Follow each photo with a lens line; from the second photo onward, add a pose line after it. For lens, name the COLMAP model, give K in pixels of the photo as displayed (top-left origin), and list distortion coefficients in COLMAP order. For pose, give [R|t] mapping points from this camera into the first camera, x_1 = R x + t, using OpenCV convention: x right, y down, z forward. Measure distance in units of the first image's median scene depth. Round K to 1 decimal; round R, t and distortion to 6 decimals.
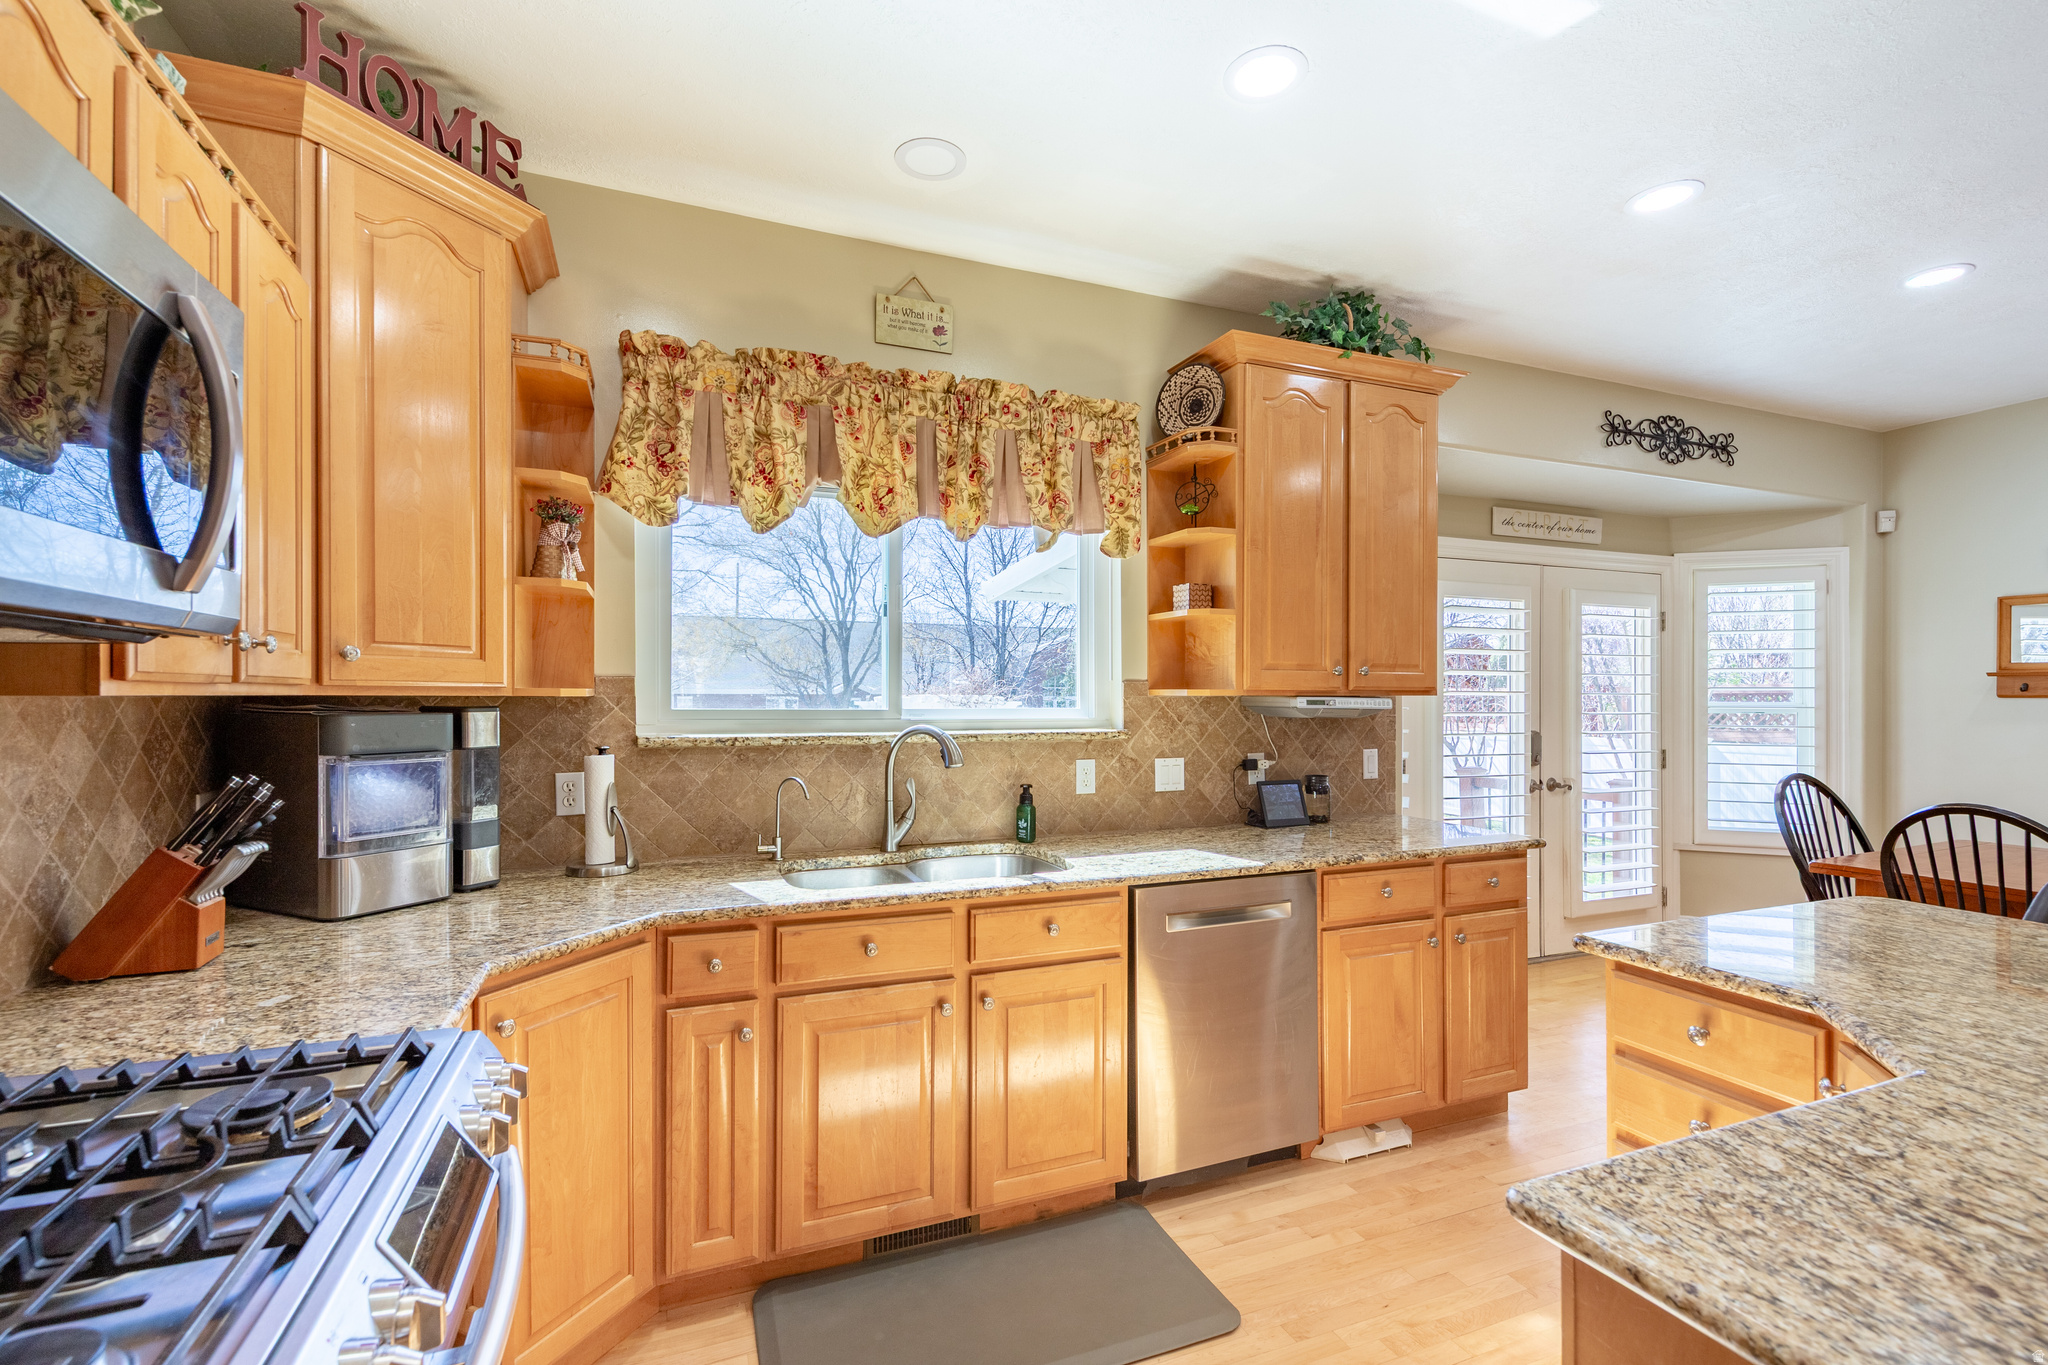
lens RADIAL K [[922.3, 0, 1025.6], [0, 922.3, 704.4], [0, 0, 1]] dist [0.003729, -0.000647]
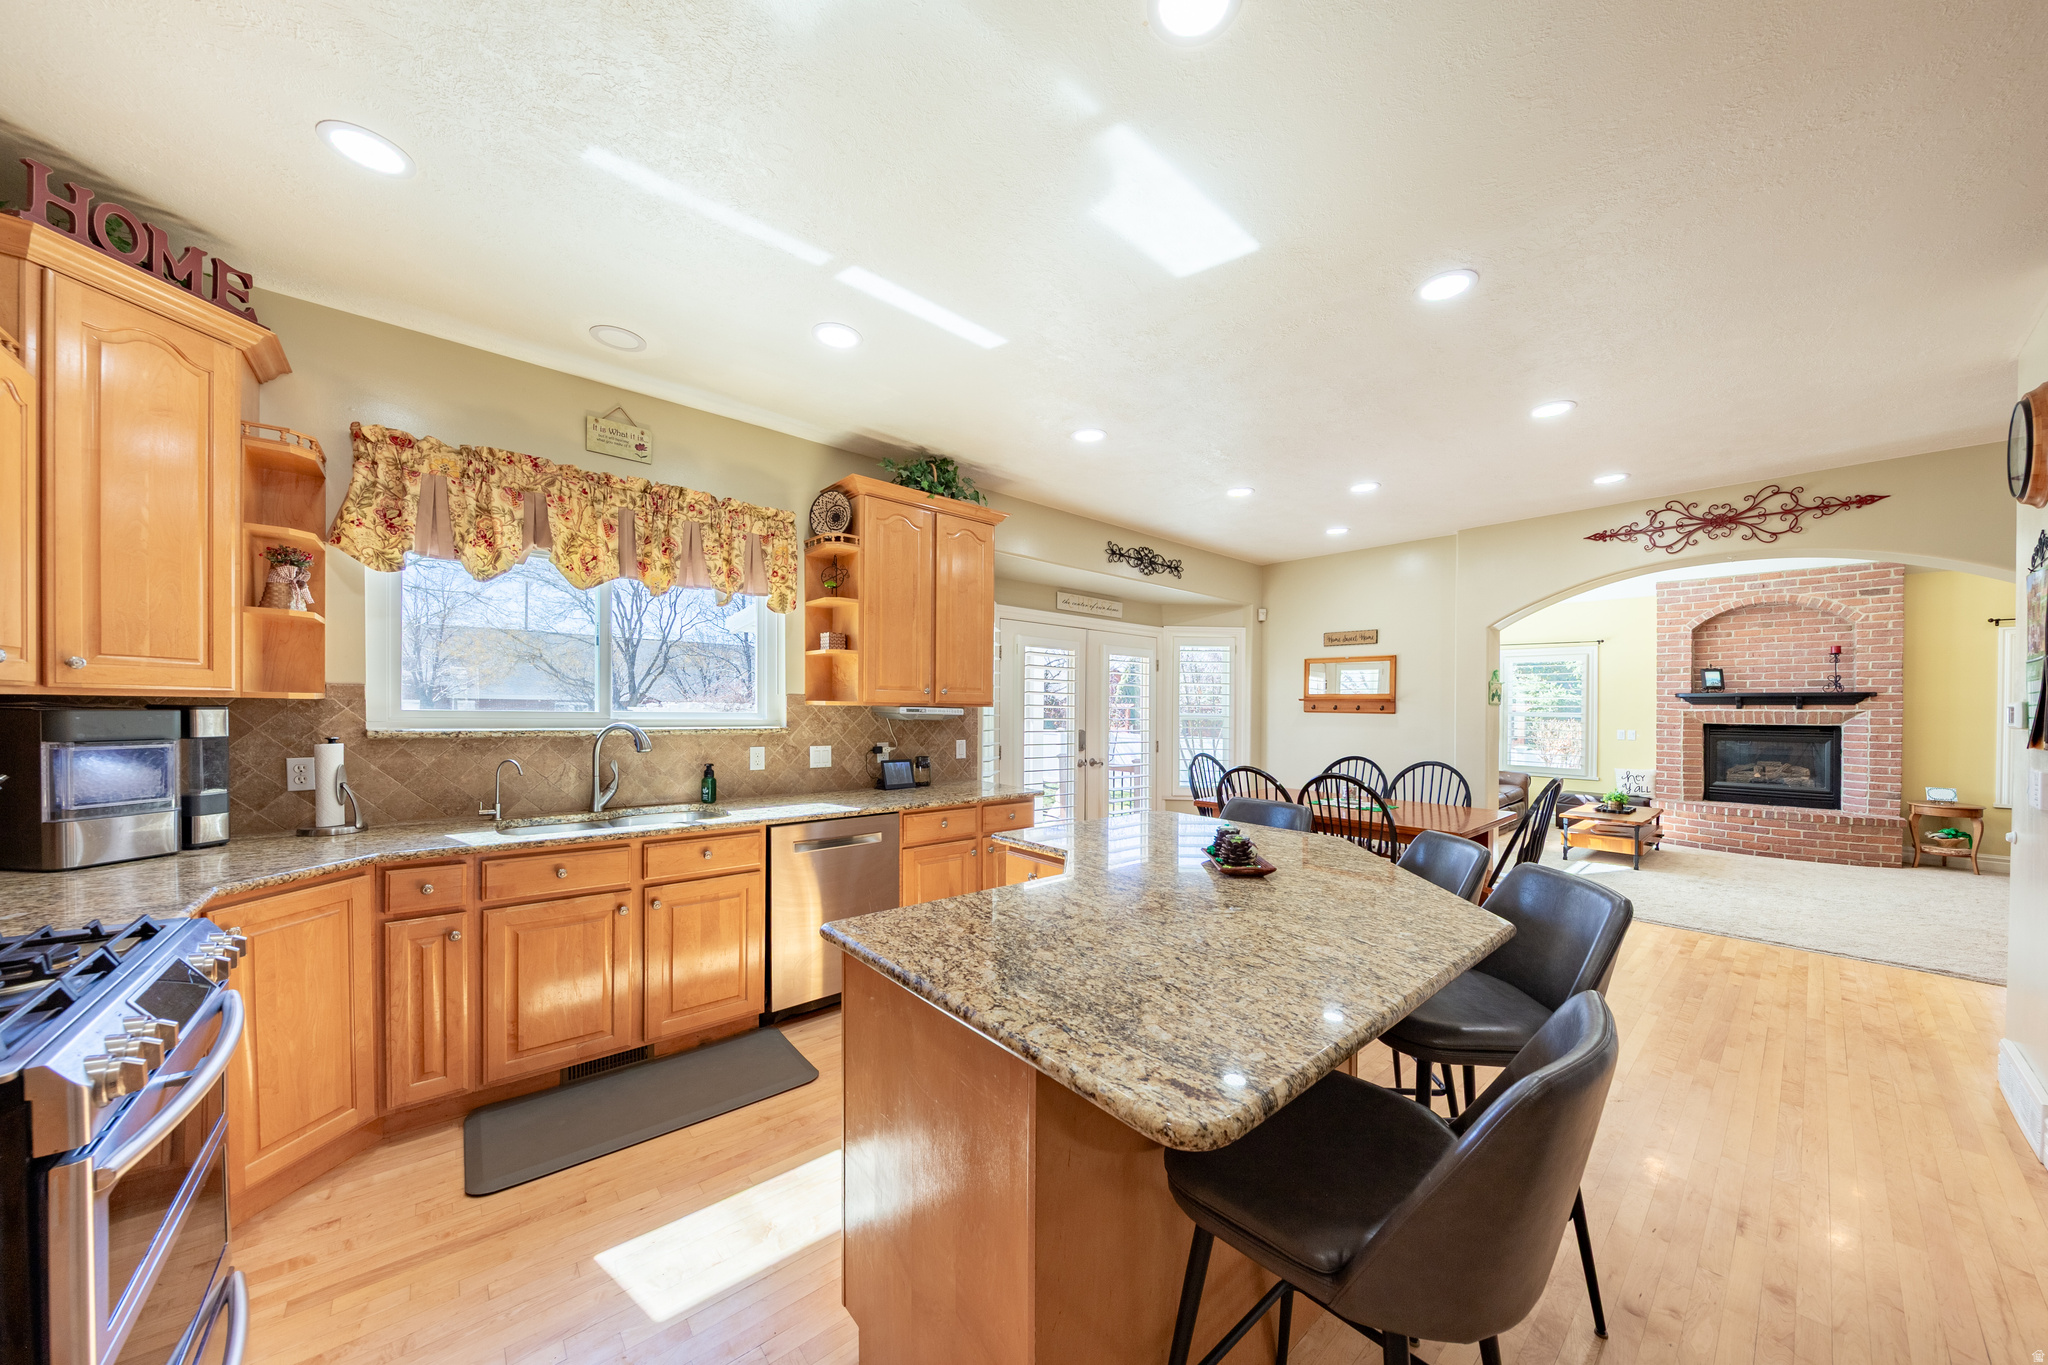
lens RADIAL K [[677.2, 0, 1044.2], [0, 677.2, 722.2], [0, 0, 1]] dist [-0.002051, -0.004069]
pose [[0.937129, 0.005083, 0.348946, 0.144282], [-0.010104, 0.999870, 0.012571, 0.001575], [-0.348837, -0.015307, 0.937058, -0.228895]]
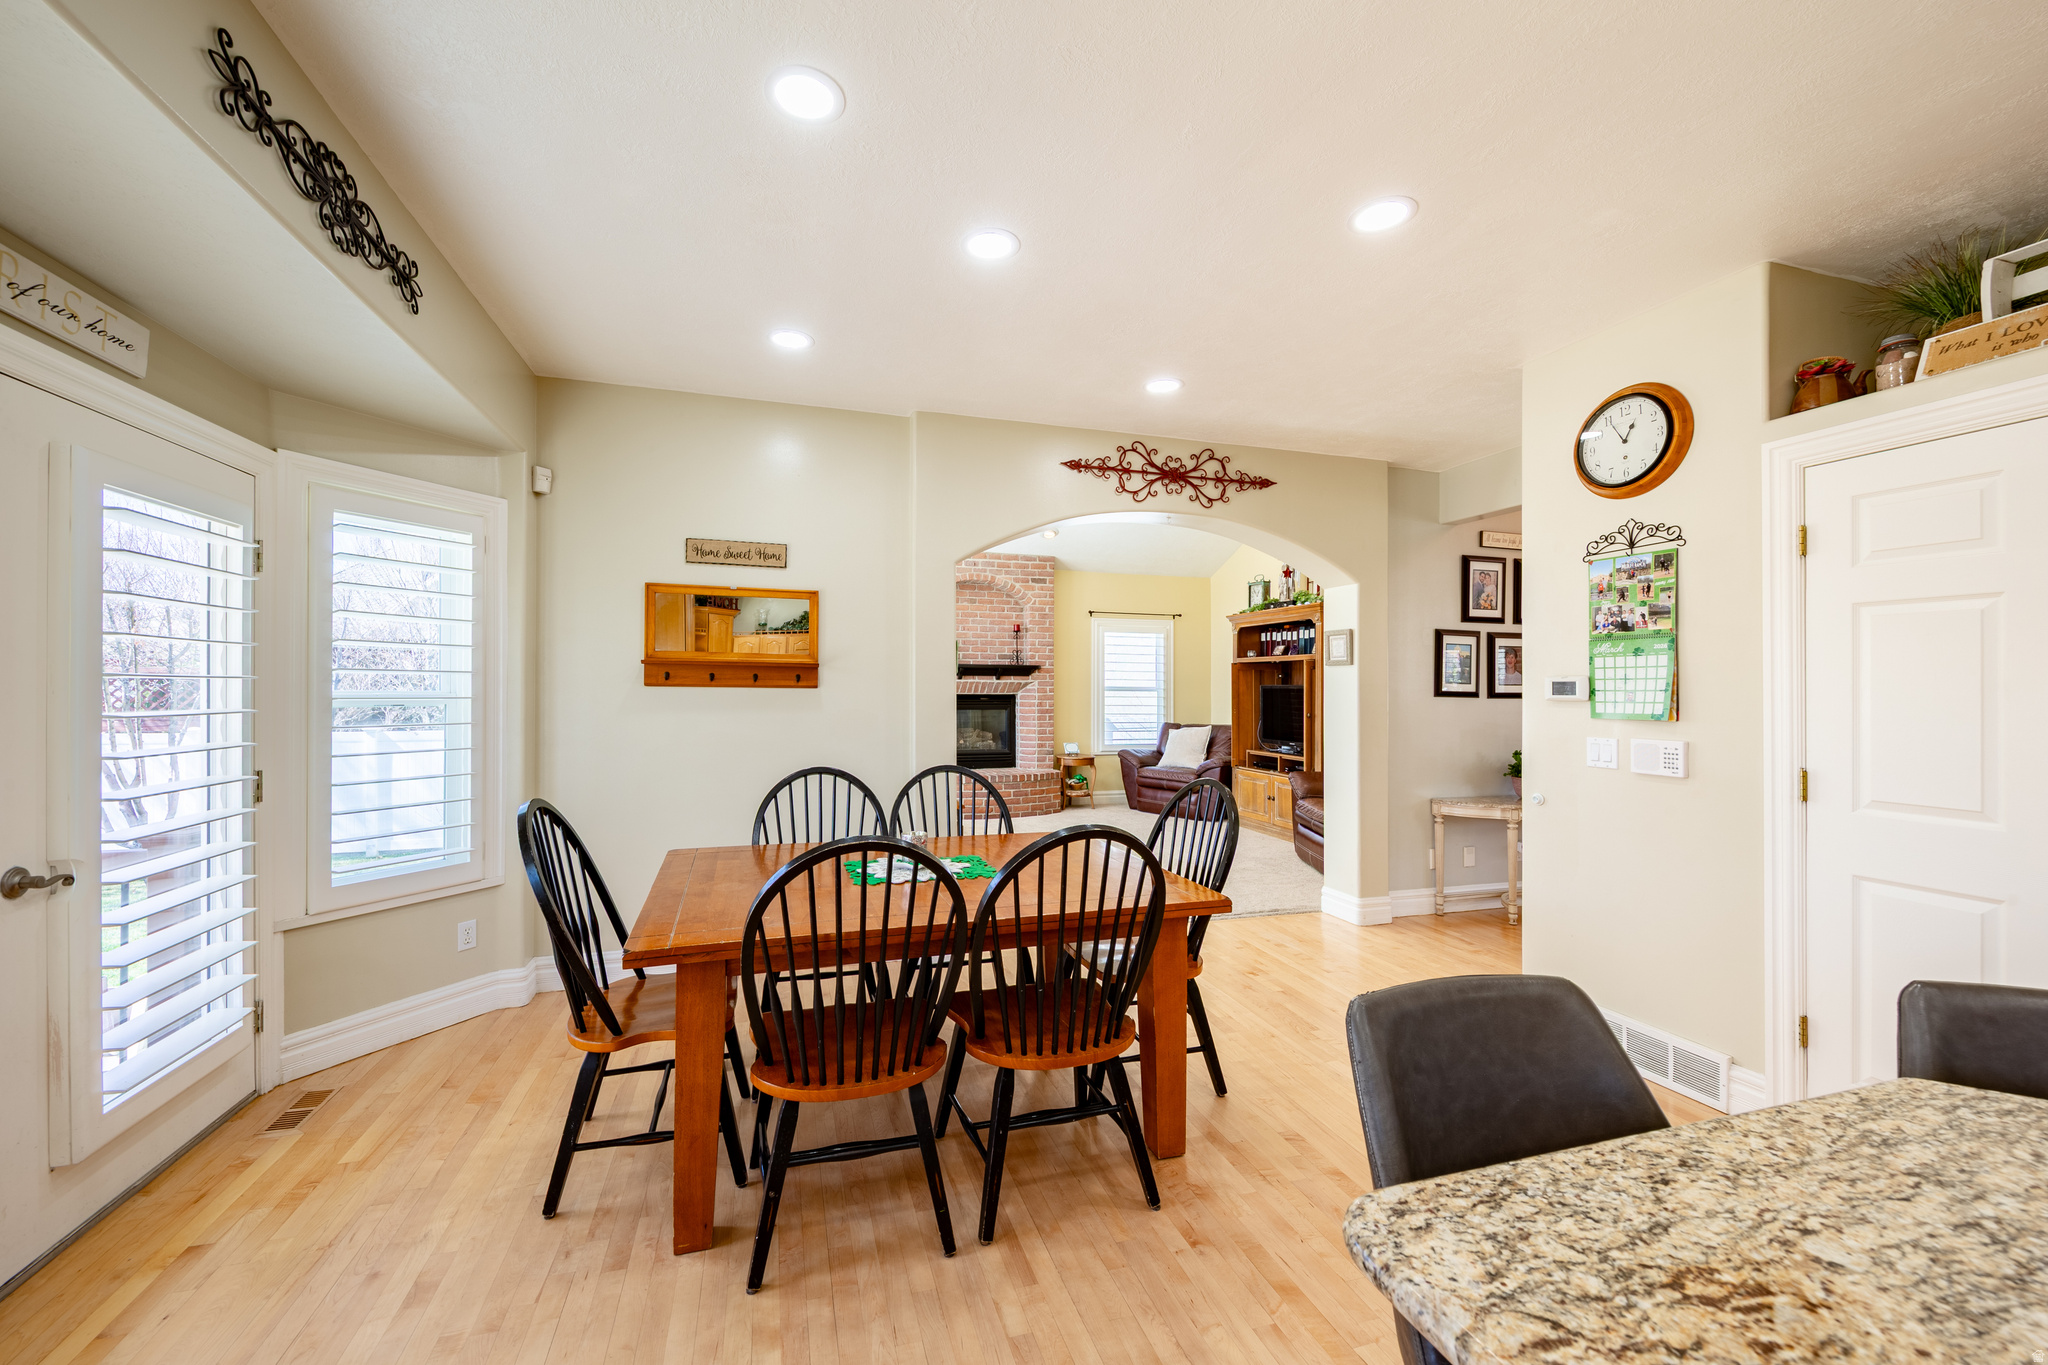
lens RADIAL K [[791.4, 0, 1024.0], [0, 791.4, 682.5], [0, 0, 1]] dist [0.000473, 0.000083]
pose [[0.083962, 0.008476, 0.996433, 0.525453], [-0.001864, 0.999963, -0.008349, -0.009241], [-0.996467, -0.001156, 0.083974, 1.096104]]
